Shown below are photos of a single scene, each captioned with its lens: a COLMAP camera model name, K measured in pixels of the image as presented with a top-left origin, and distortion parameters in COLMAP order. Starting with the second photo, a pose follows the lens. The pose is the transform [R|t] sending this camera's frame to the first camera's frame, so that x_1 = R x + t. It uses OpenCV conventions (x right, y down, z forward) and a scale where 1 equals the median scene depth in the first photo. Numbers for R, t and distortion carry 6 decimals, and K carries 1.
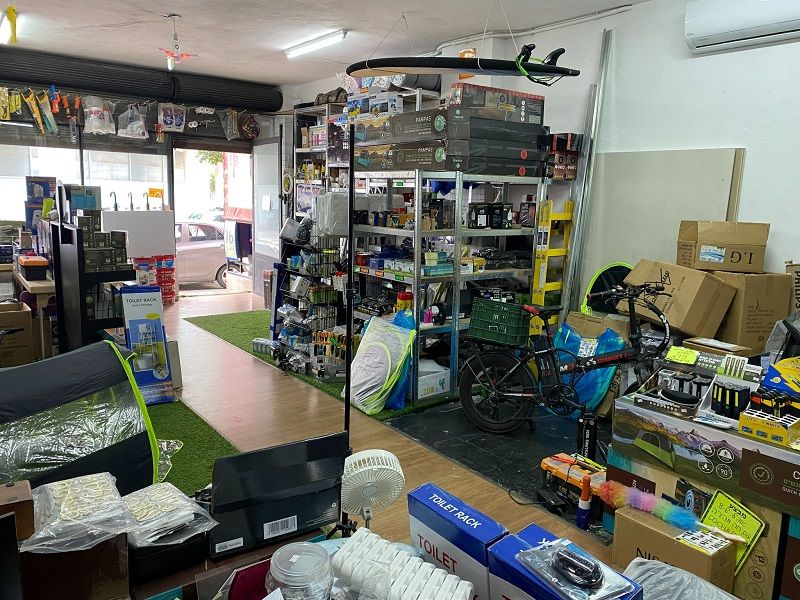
lens RADIAL K [[619.7, 0, 399.0], [0, 619.7, 298.8], [0, 0, 1]] dist [0.050778, -0.031007]
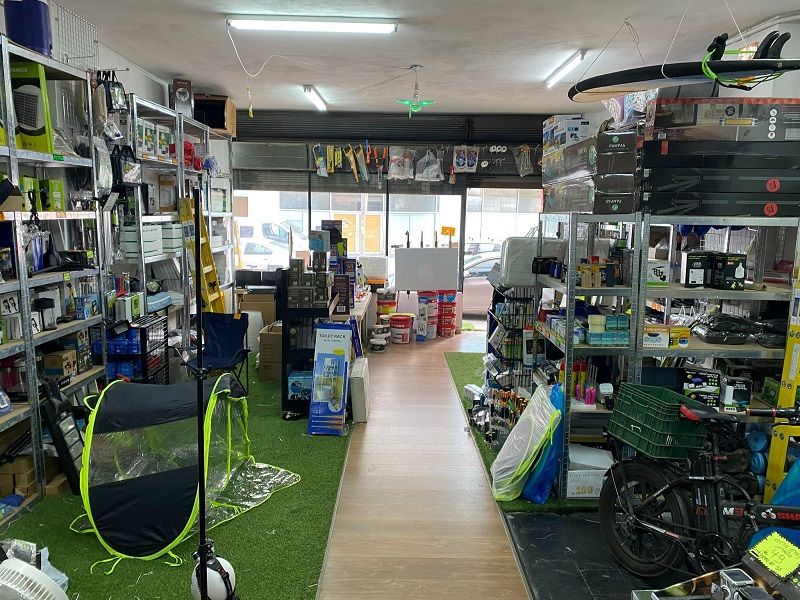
lens RADIAL K [[619.7, 0, 398.0], [0, 619.7, 301.7], [0, 0, 1]] dist [0.050778, -0.031007]
pose [[0.792985, 0.073035, -0.604848, 0.217013], [-0.095876, 0.995378, -0.005507, -0.042032], [0.601650, 0.062357, 0.796322, 0.141418]]
